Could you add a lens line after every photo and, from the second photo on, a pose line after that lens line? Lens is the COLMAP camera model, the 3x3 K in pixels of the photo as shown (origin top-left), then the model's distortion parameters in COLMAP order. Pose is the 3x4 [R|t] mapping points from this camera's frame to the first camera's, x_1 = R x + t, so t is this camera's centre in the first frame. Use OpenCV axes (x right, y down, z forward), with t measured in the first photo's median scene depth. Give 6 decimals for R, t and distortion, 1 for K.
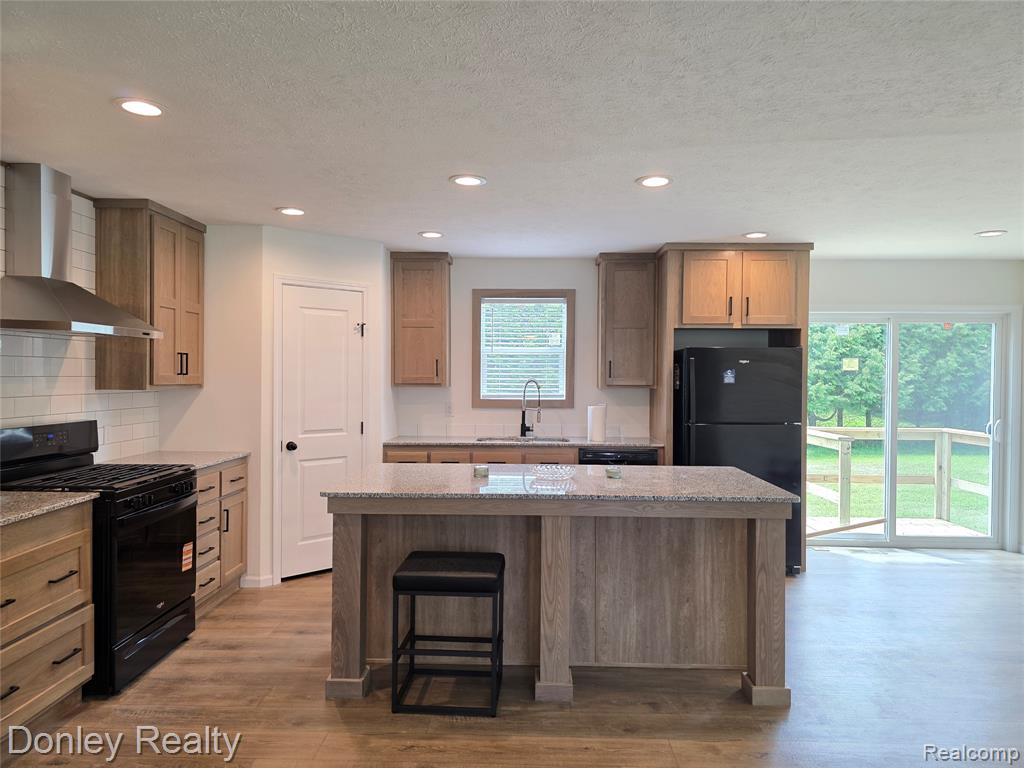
lens RADIAL K [[690.3, 0, 514.6], [0, 690.3, 383.0], [0, 0, 1]] dist [0.065128, -0.062133]
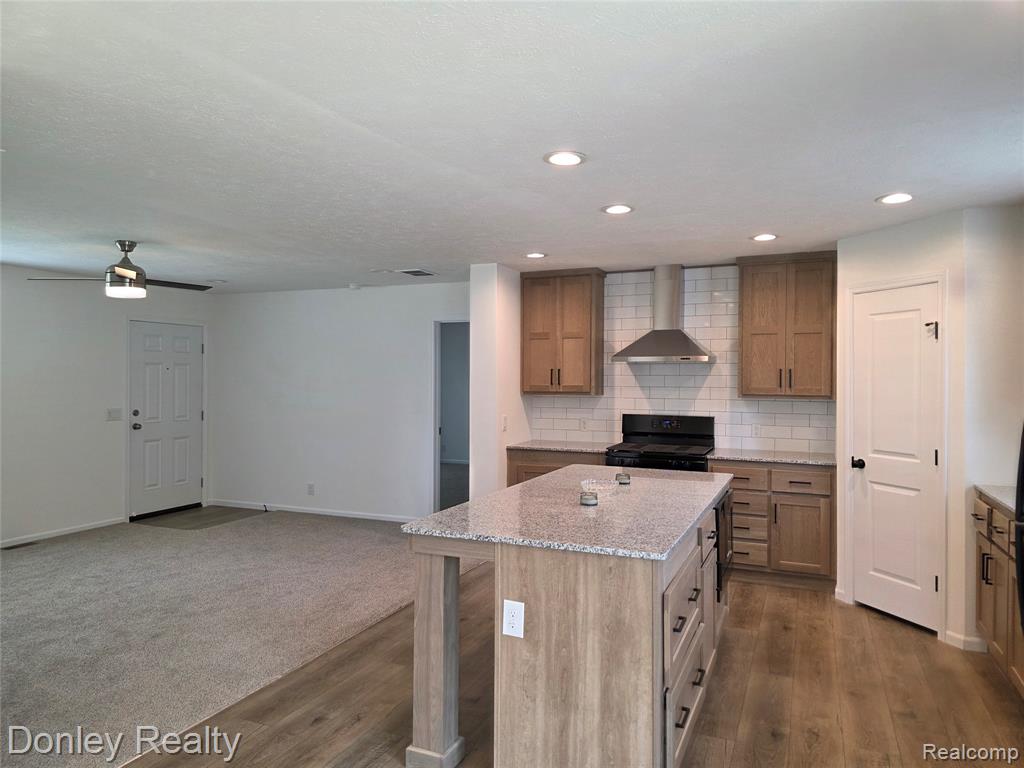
lens RADIAL K [[690.3, 0, 514.5], [0, 690.3, 384.6], [0, 0, 1]] dist [0.065128, -0.062133]
pose [[-0.368362, -0.001028, -0.929682, 0.882670], [-0.020840, 0.999757, 0.007152, -0.016141], [0.929449, 0.022009, -0.368294, 1.099403]]
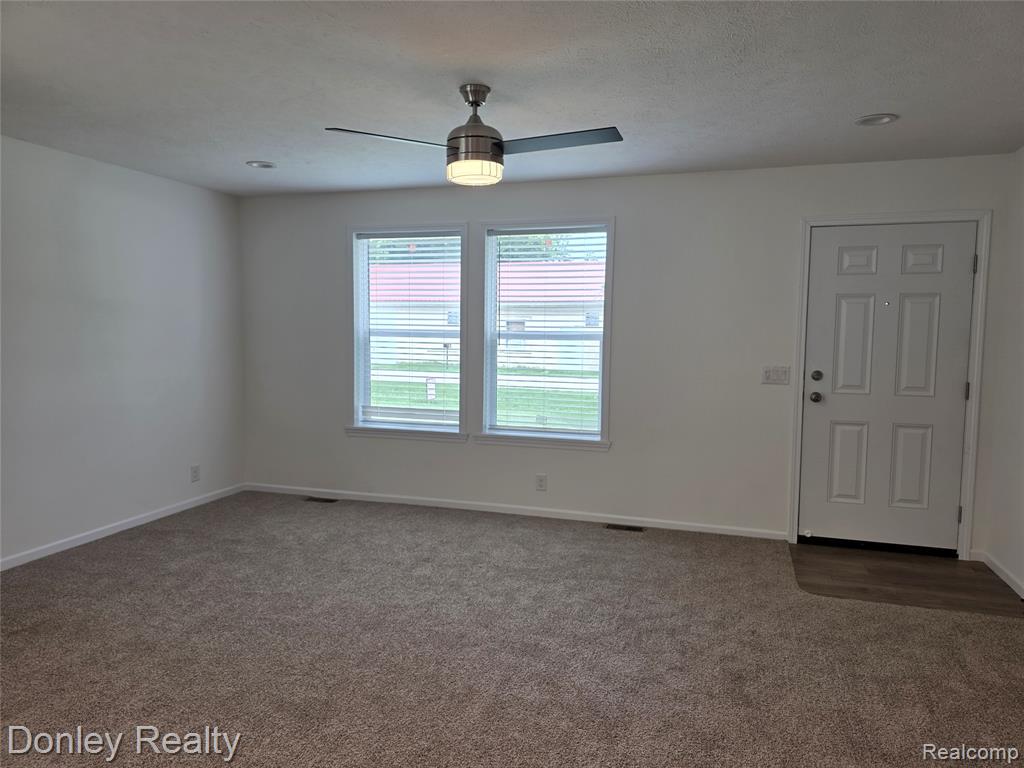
lens RADIAL K [[690.3, 0, 527.6], [0, 690.3, 381.5], [0, 0, 1]] dist [0.065128, -0.062133]
pose [[-0.962668, -0.038651, 0.267912, -0.248350], [-0.014501, 0.995696, 0.091541, 0.002355], [-0.270297, 0.084239, -0.959085, 0.749530]]
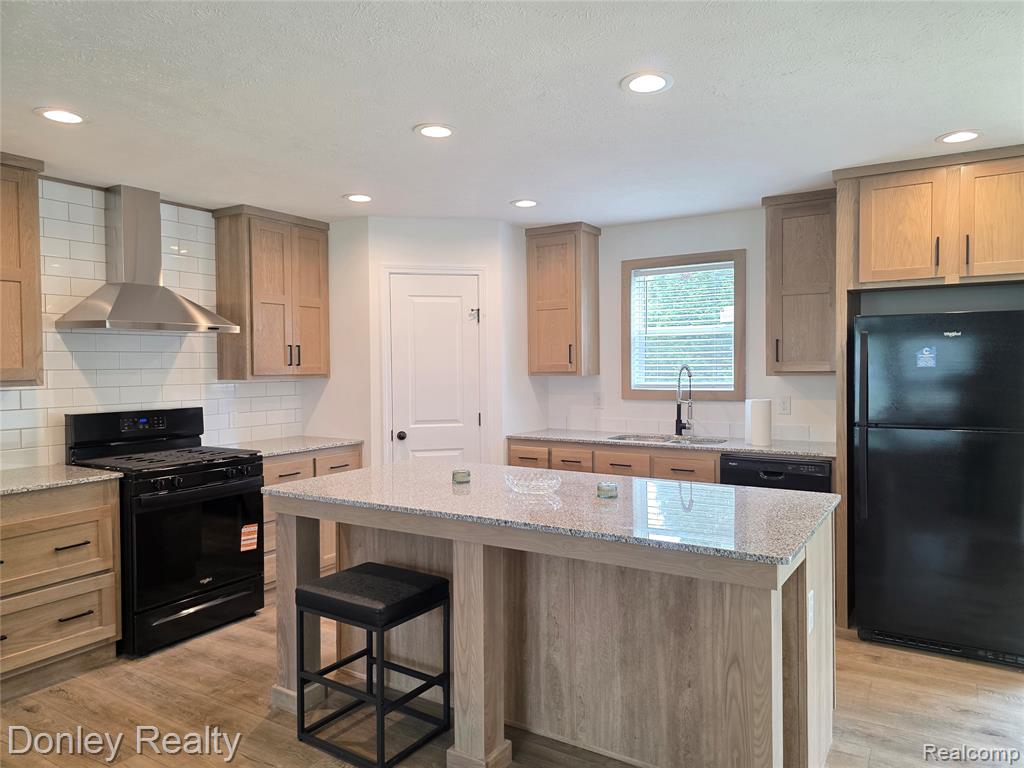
lens RADIAL K [[690.3, 0, 517.5], [0, 690.3, 381.0], [0, 0, 1]] dist [0.065128, -0.062133]
pose [[0.861579, -0.001775, -0.507620, 0.391011], [0.008842, 0.999895, 0.011512, 0.002813], [0.507547, -0.014407, 0.861504, 0.280153]]
